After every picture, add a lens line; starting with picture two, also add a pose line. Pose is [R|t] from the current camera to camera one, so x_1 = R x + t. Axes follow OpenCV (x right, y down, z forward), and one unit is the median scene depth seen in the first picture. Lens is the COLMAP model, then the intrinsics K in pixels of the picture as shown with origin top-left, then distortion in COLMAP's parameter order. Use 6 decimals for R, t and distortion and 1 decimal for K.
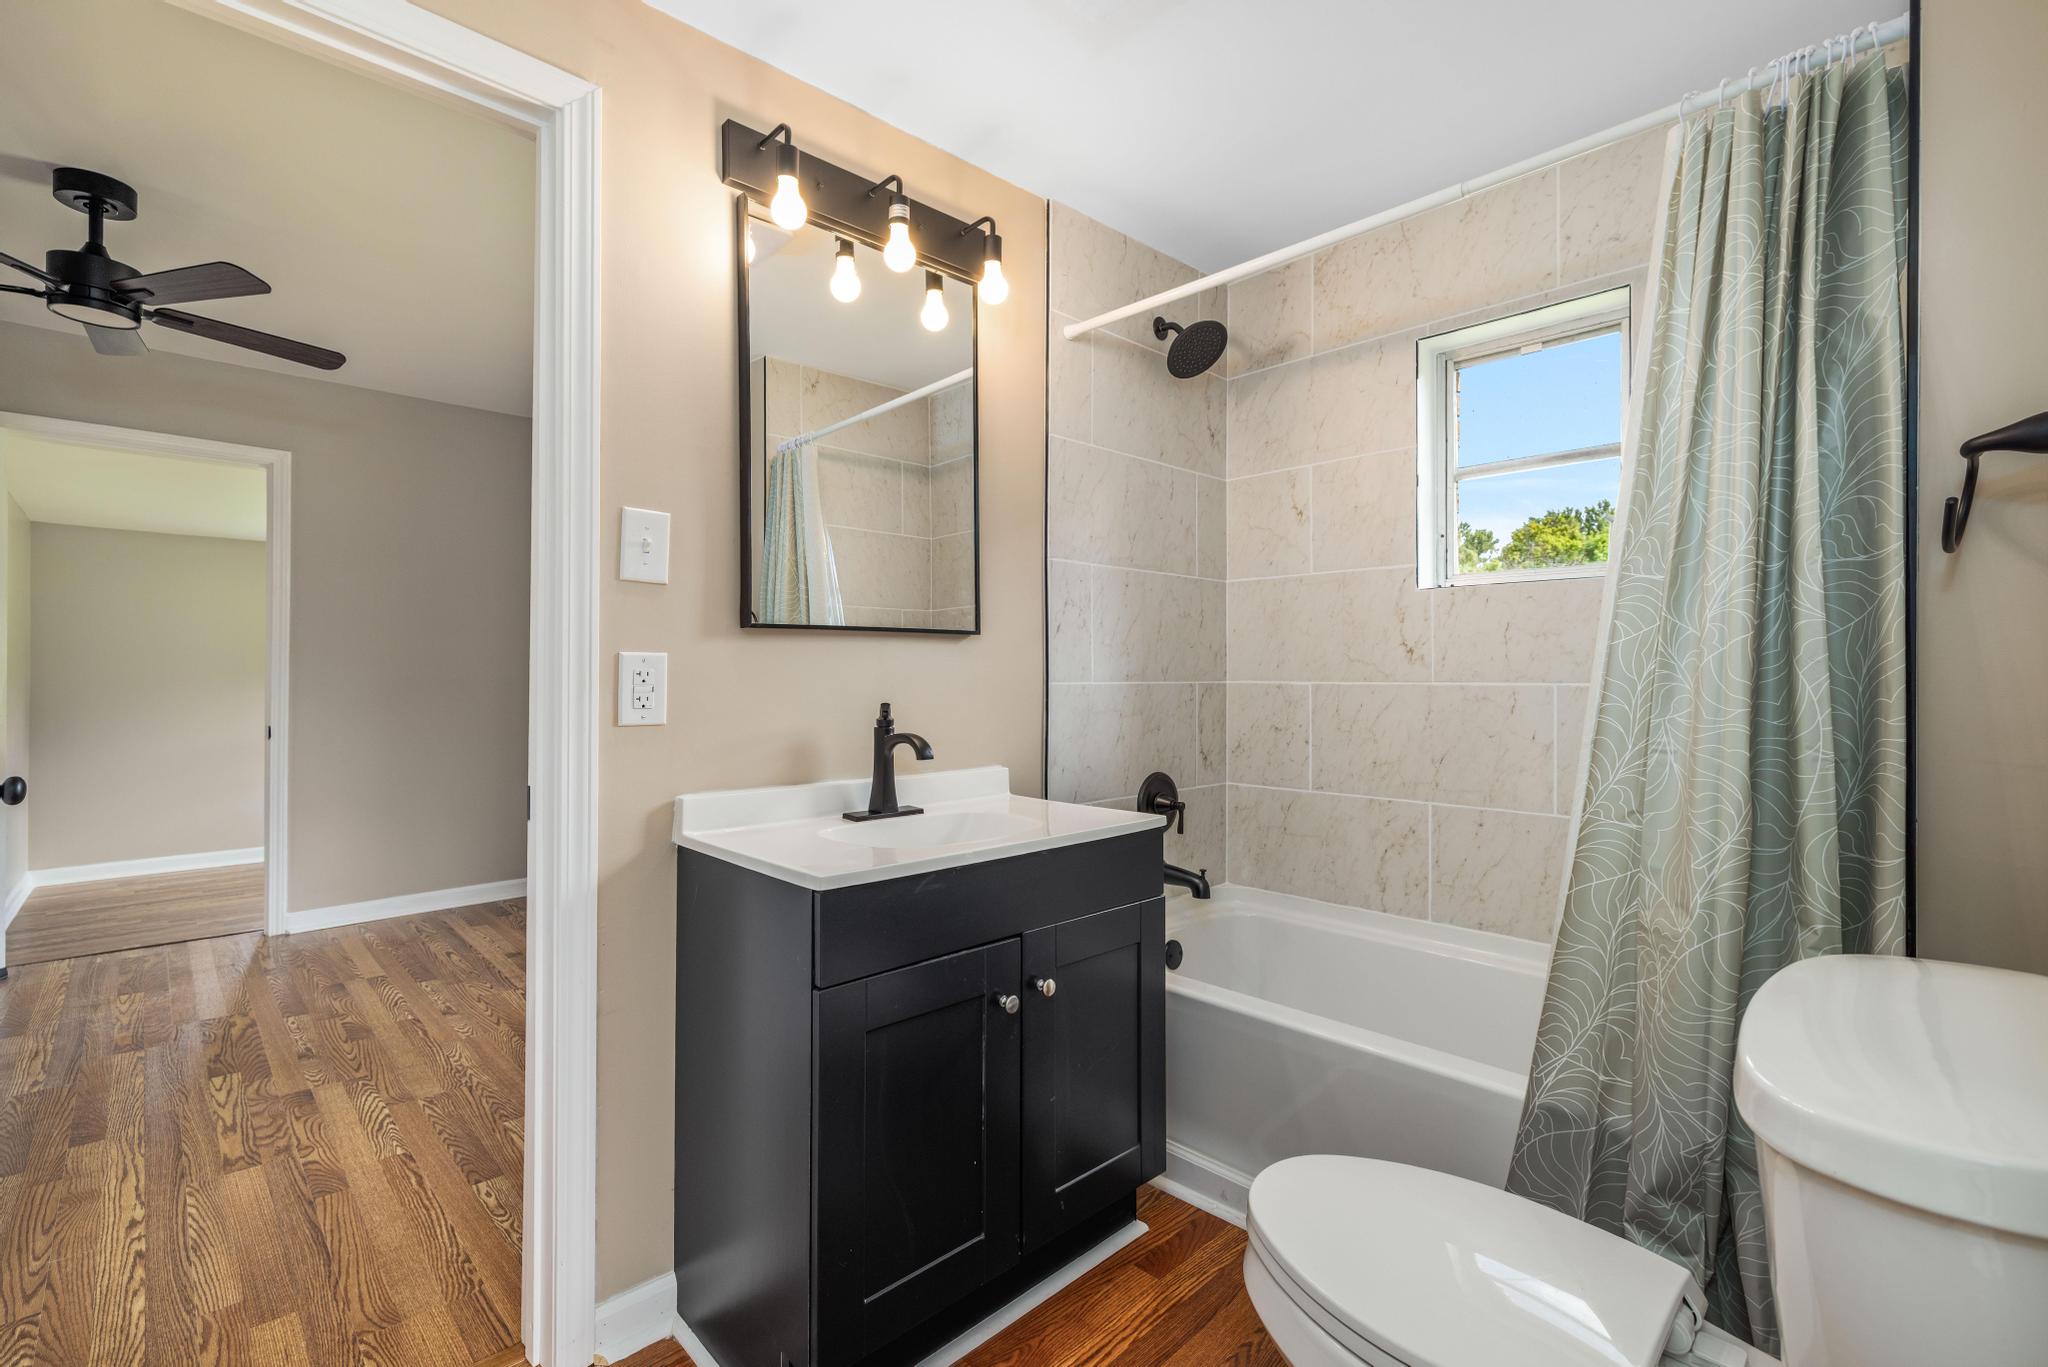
lens RADIAL K [[889.8, 0, 1032.5], [0, 889.8, 681.6], [0, 0, 1]] dist [-0.000499, 0.000119]
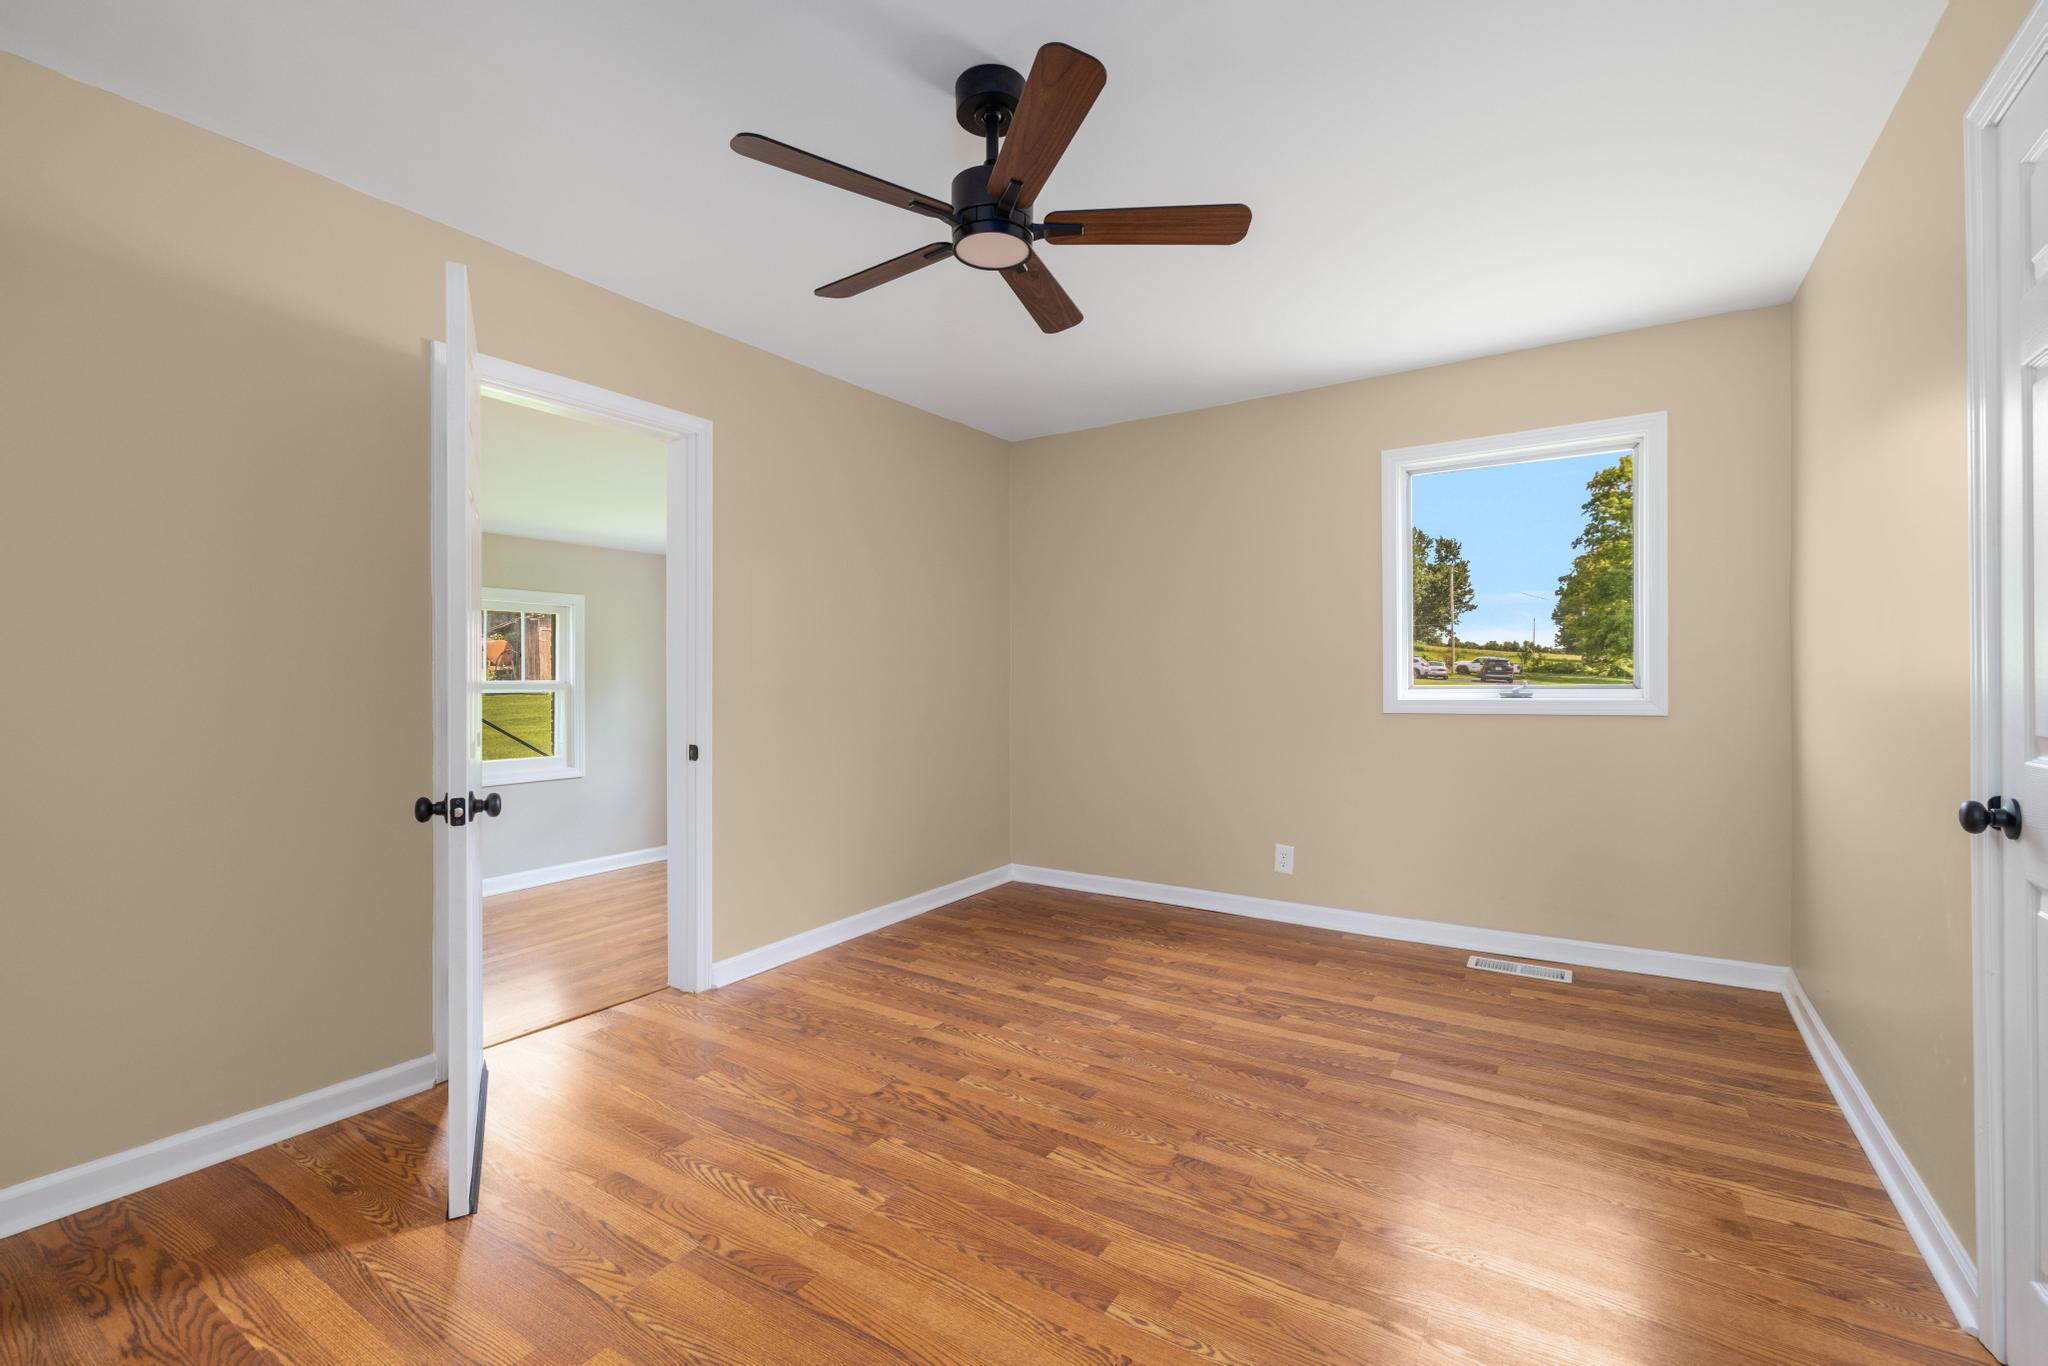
lens RADIAL K [[889.8, 0, 1017.8], [0, 889.8, 679.4], [0, 0, 1]] dist [-0.000499, 0.000119]
pose [[0.980948, -0.024313, 0.192741, -0.981731], [0.023946, 0.999704, 0.004232, -0.011125], [-0.192787, 0.000464, 0.981241, 0.154700]]
